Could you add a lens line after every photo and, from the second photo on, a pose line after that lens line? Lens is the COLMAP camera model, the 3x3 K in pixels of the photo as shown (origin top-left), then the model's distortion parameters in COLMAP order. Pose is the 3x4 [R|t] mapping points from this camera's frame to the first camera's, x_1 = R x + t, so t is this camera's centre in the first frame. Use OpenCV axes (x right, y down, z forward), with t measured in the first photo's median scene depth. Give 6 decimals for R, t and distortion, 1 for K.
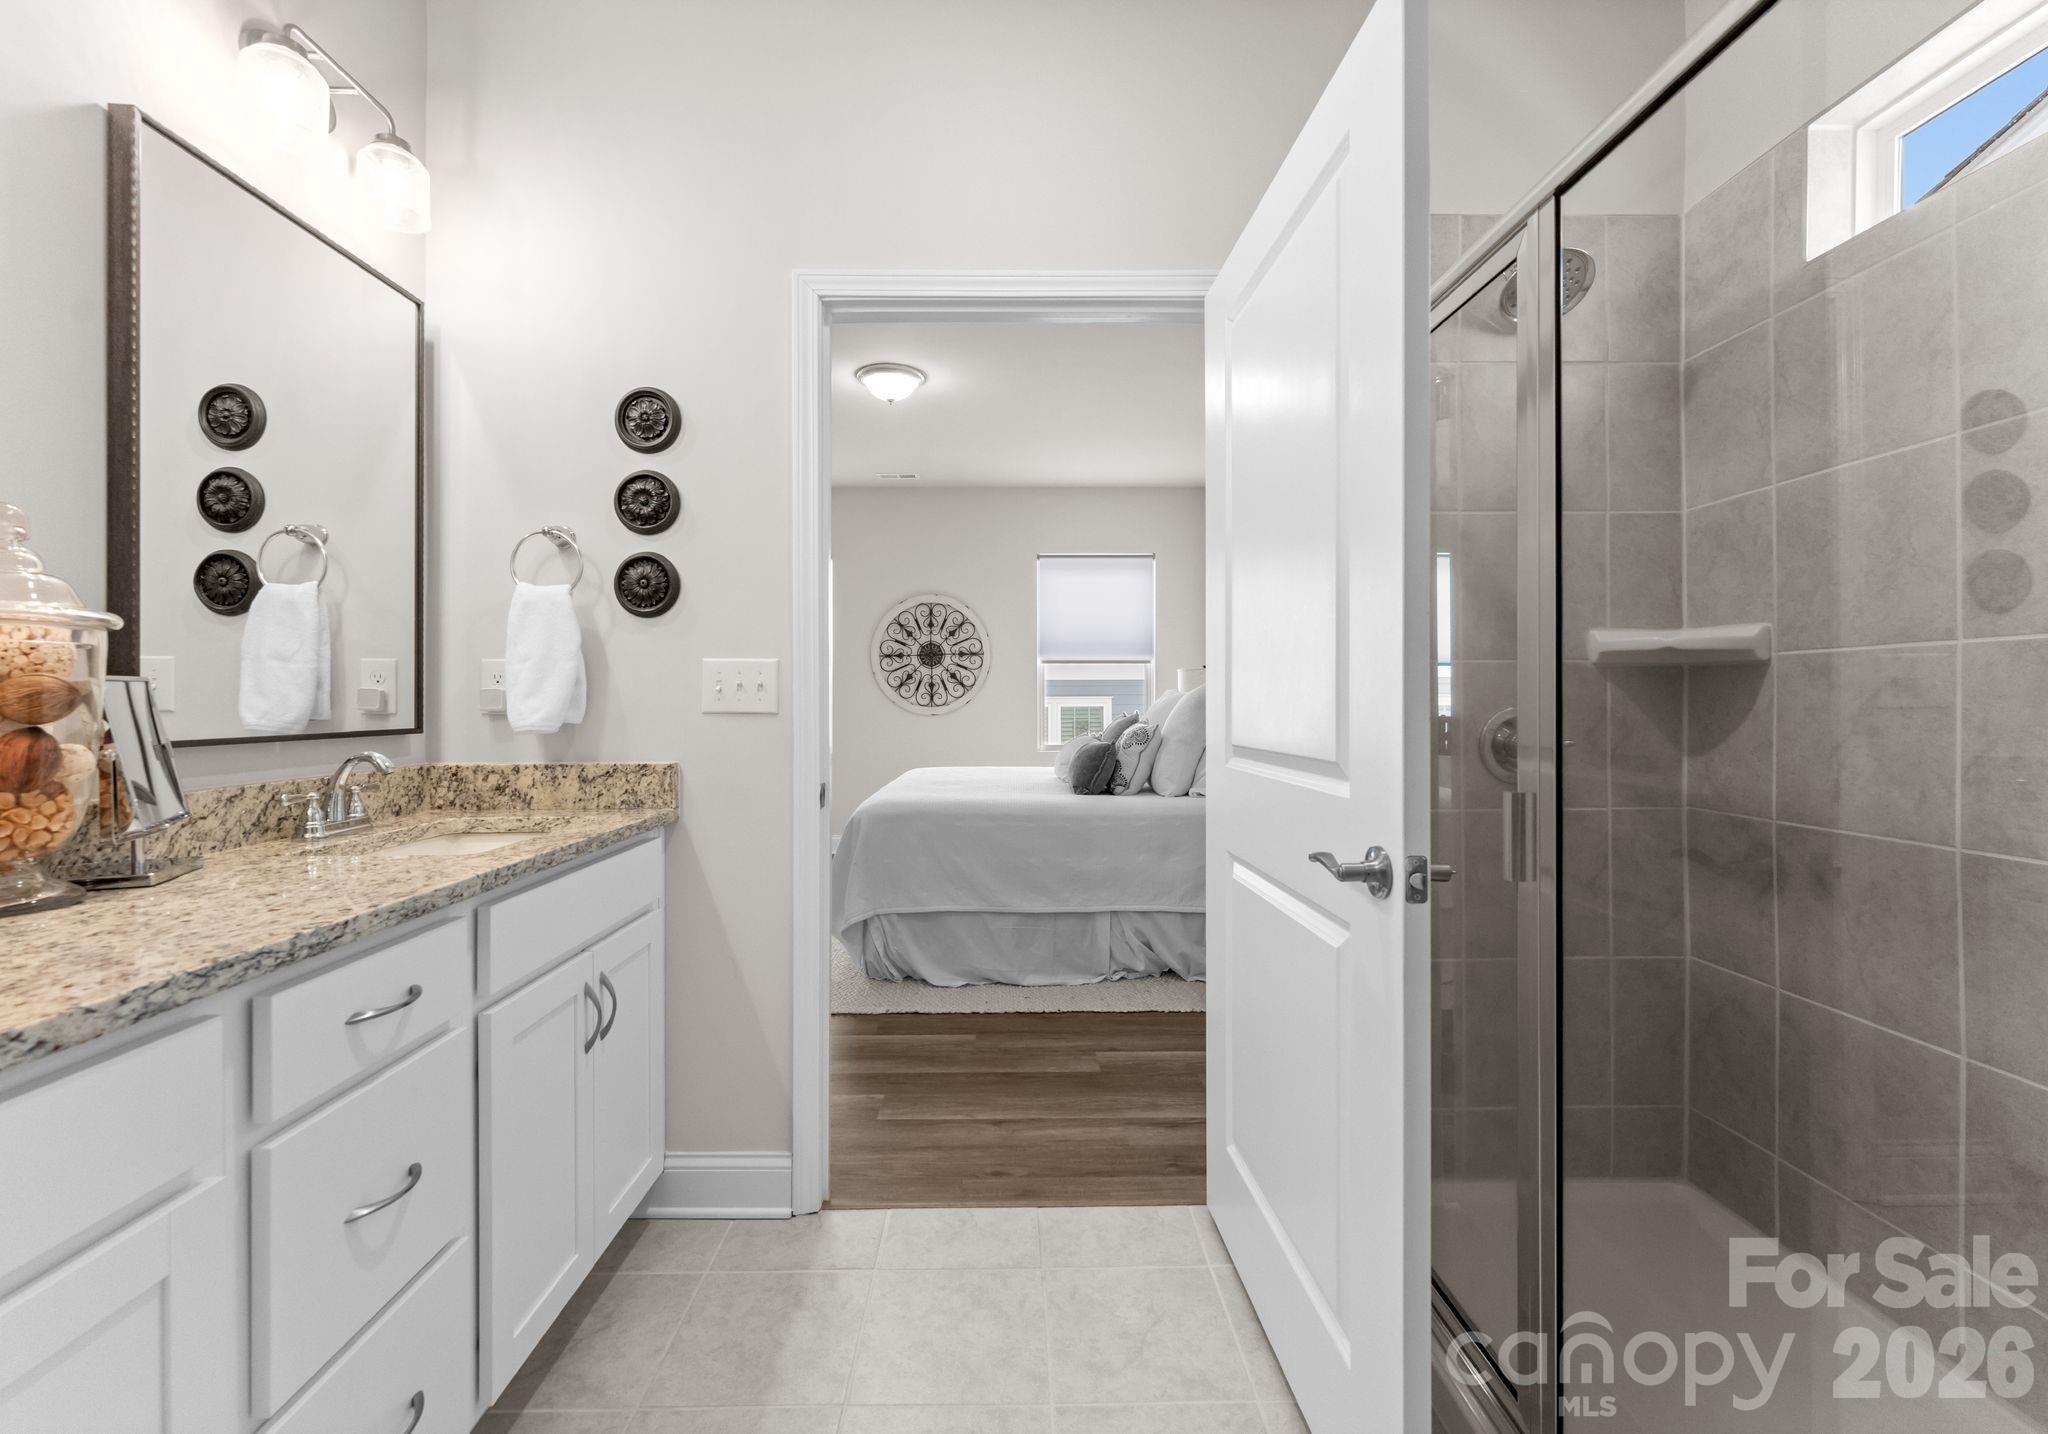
lens RADIAL K [[902.8, 0, 1024.0], [0, 902.8, 717.0], [0, 0, 1]] dist [-0.002385, -0.000145]
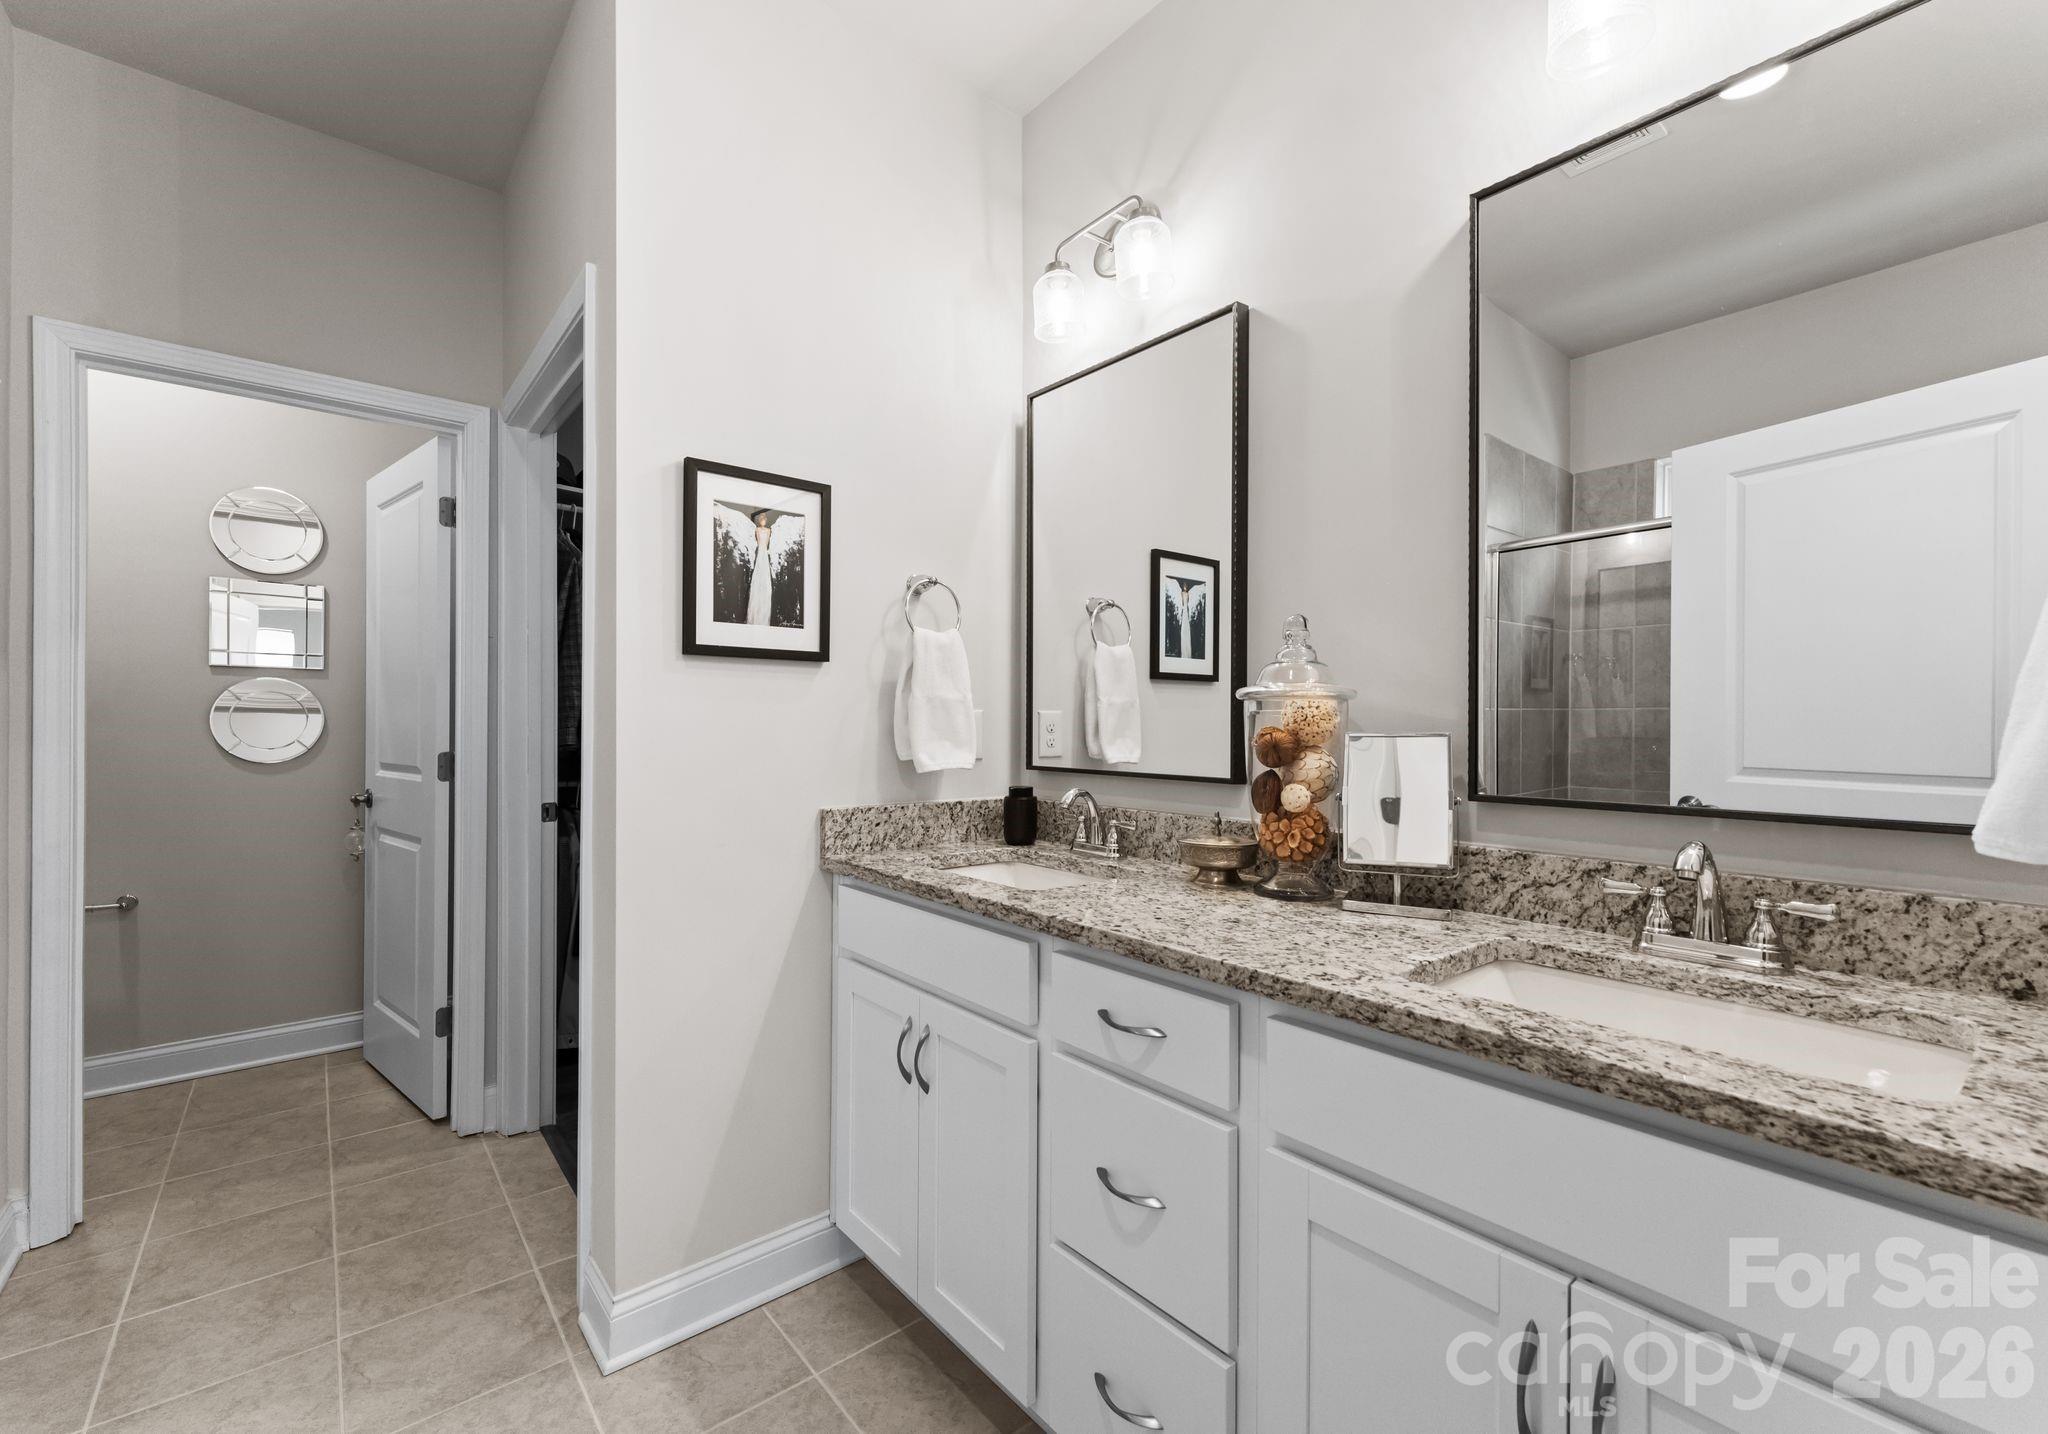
lens RADIAL K [[902.8, 0, 1024.0], [0, 902.8, 717.0], [0, 0, 1]] dist [-0.002385, -0.000145]
pose [[-0.801122, -0.003465, -0.598491, 0.062562], [-0.011781, 0.999881, 0.009980, -0.059447], [0.598385, 0.015046, -0.801067, 1.384105]]
